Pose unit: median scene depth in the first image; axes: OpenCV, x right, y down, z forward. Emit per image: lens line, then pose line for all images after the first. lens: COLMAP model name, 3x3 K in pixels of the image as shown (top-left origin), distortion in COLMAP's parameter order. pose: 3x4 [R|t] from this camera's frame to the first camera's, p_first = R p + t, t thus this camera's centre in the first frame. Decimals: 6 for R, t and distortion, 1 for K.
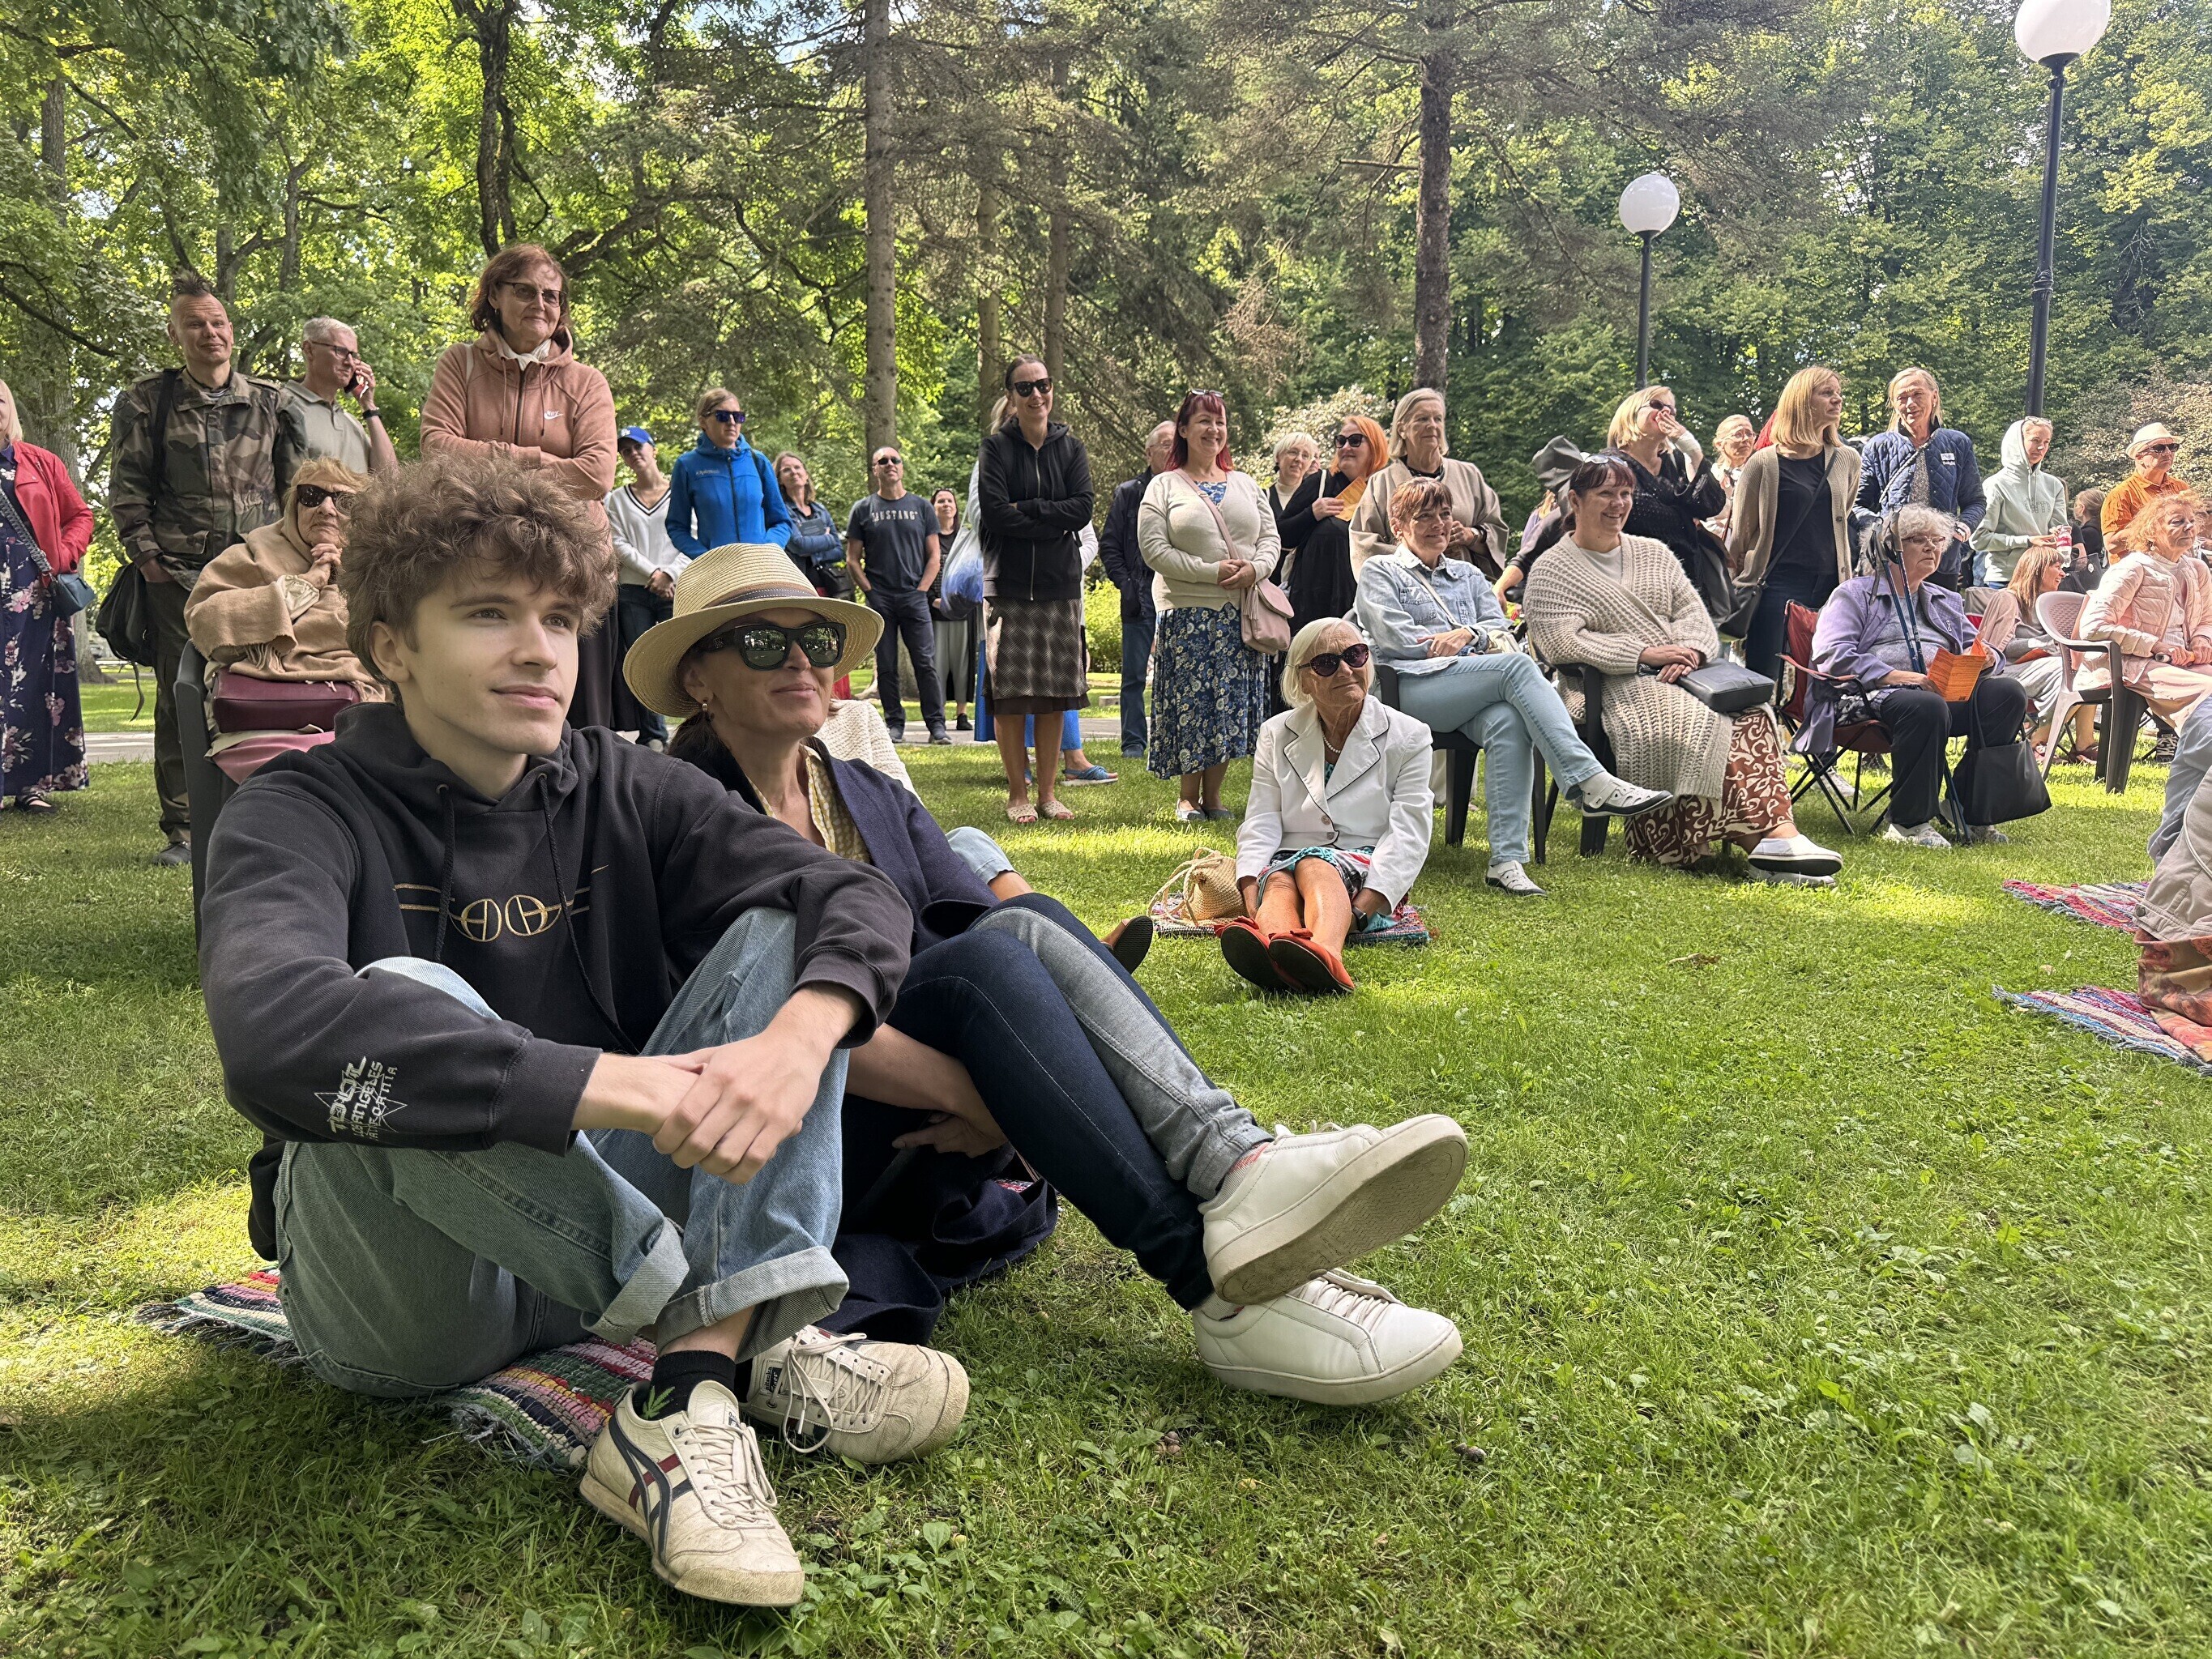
lens RADIAL K [[1612.8, 0, 1106.0], [0, 1612.8, 829.5], [0, 0, 1]] dist [0.068013, -0.064406]
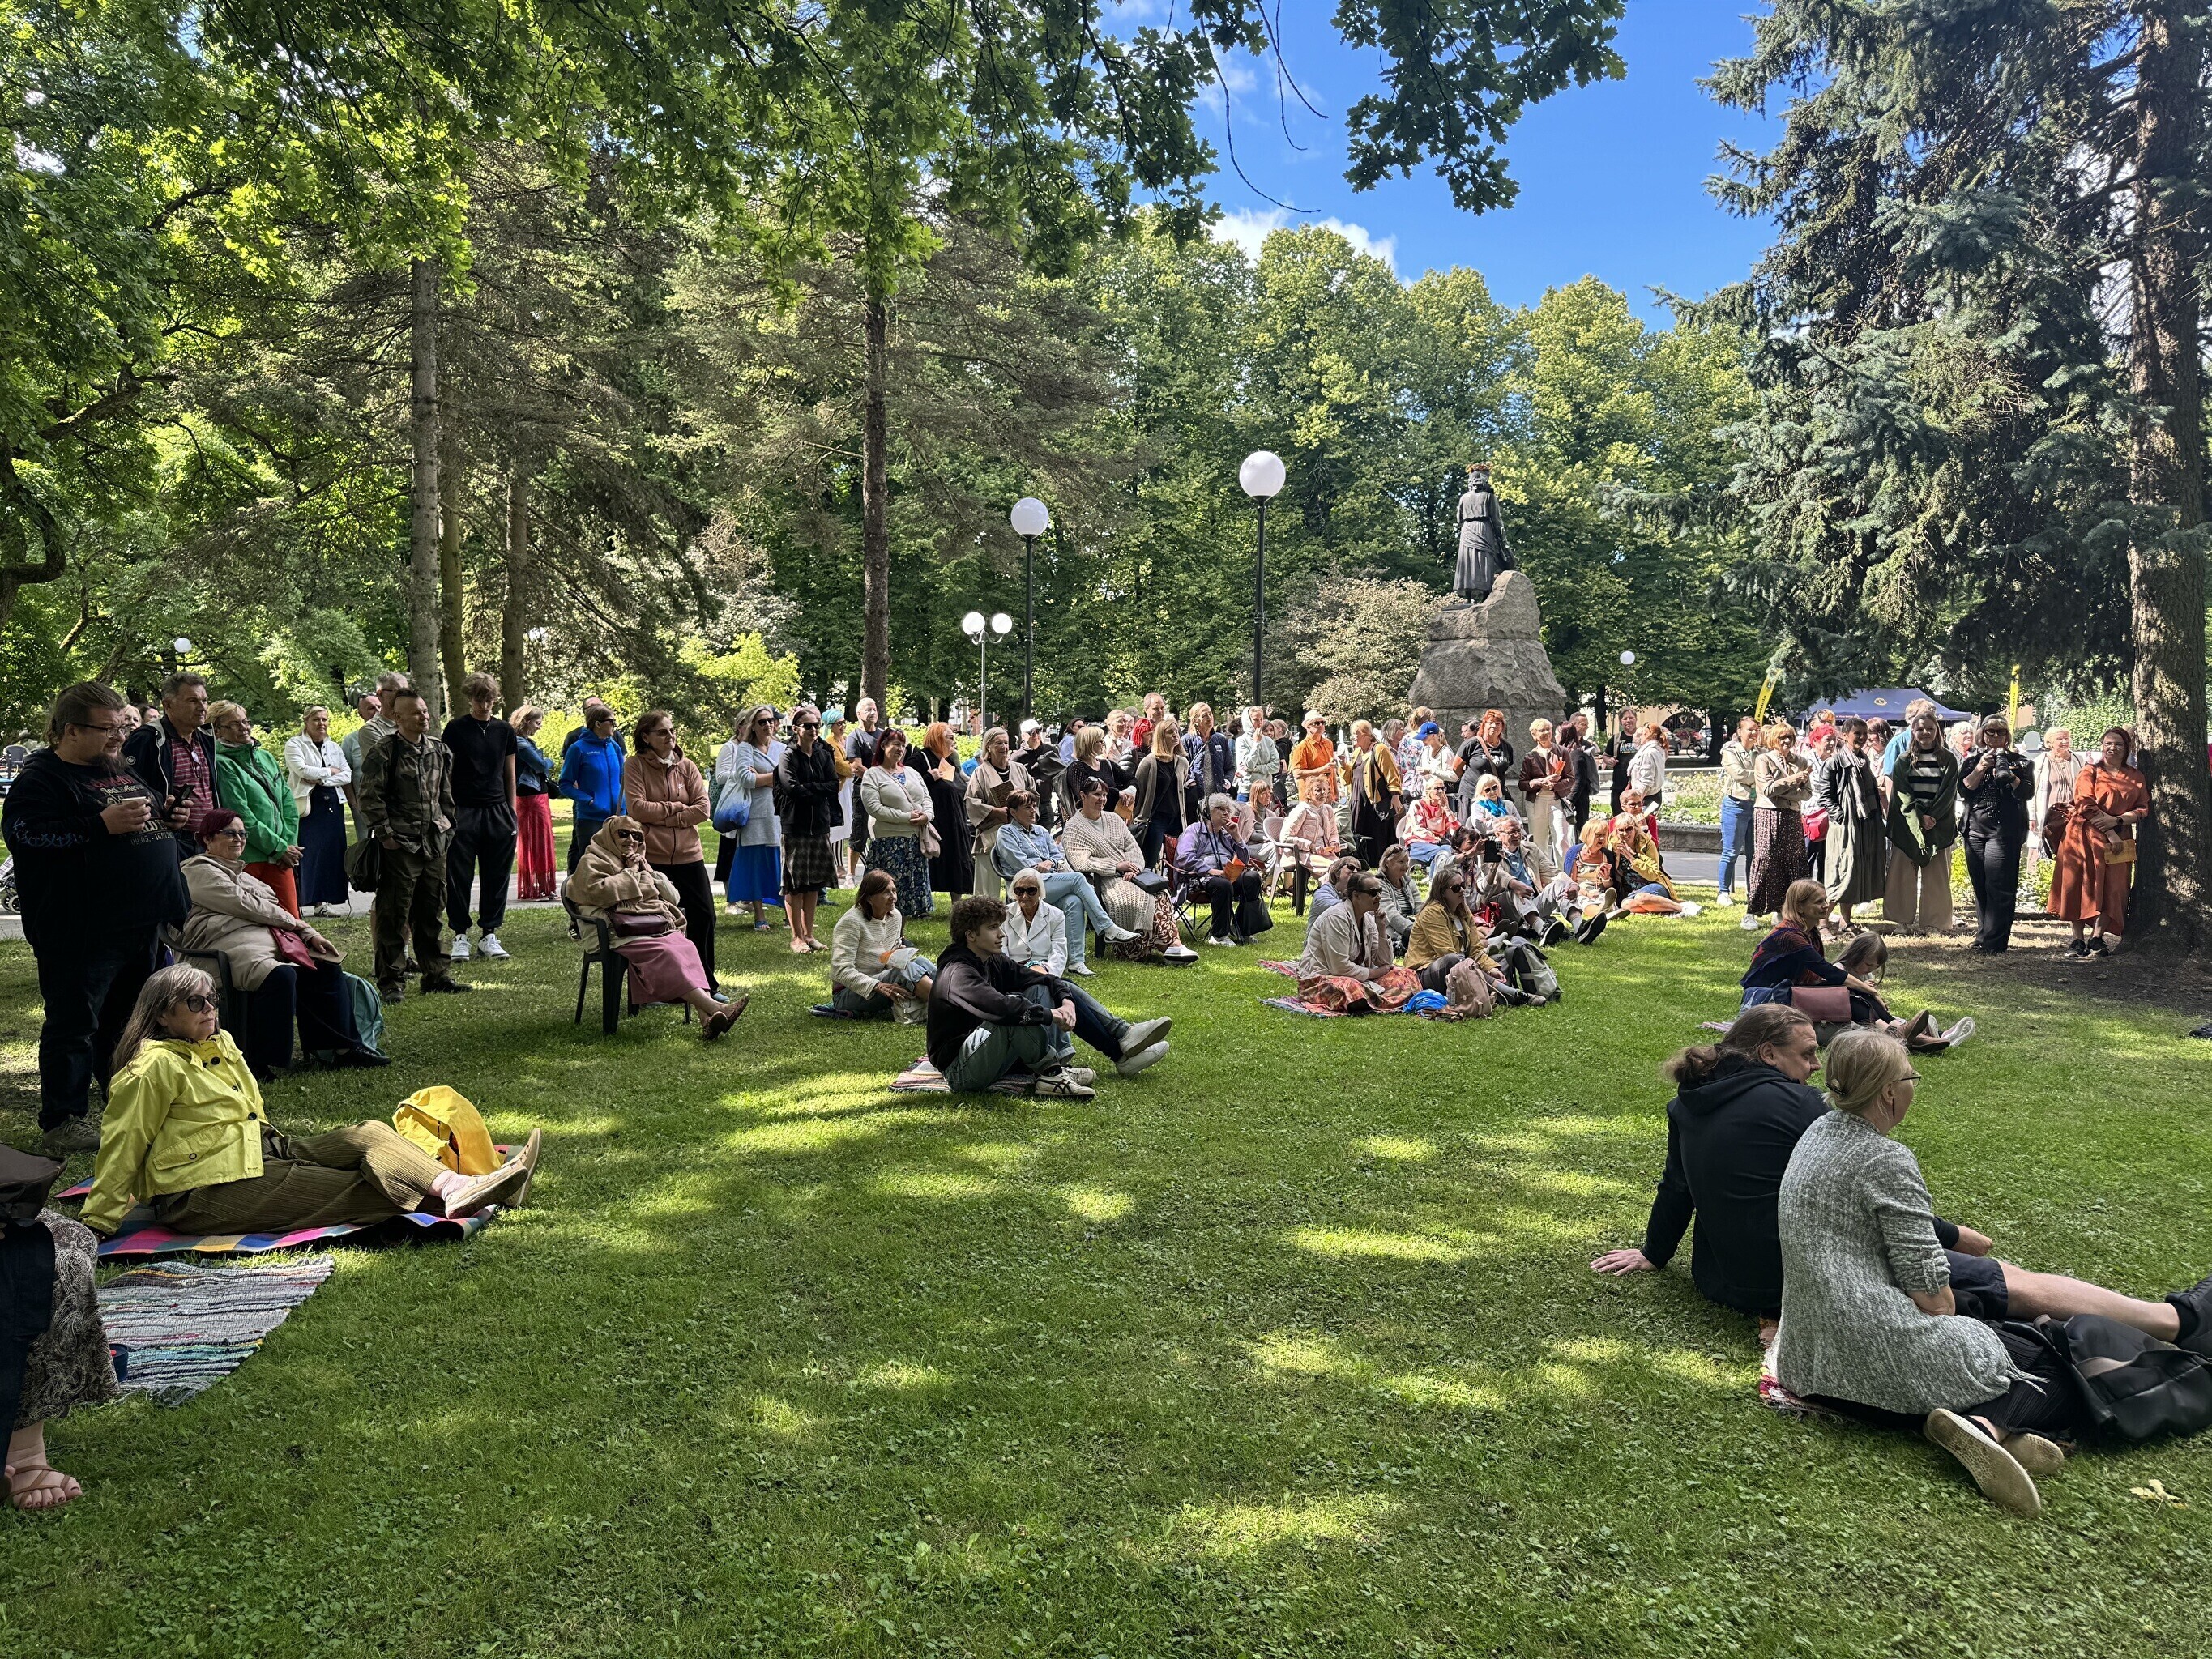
lens RADIAL K [[1559.4, 0, 1106.0], [0, 1559.4, 829.5], [0, 0, 1]] dist [-0.000503, 0.000514]
pose [[0.916211, -0.010763, 0.400552, -0.429482], [0.034931, 0.997979, -0.053084, -0.034664], [-0.399171, 0.062628, 0.914735, -0.768074]]
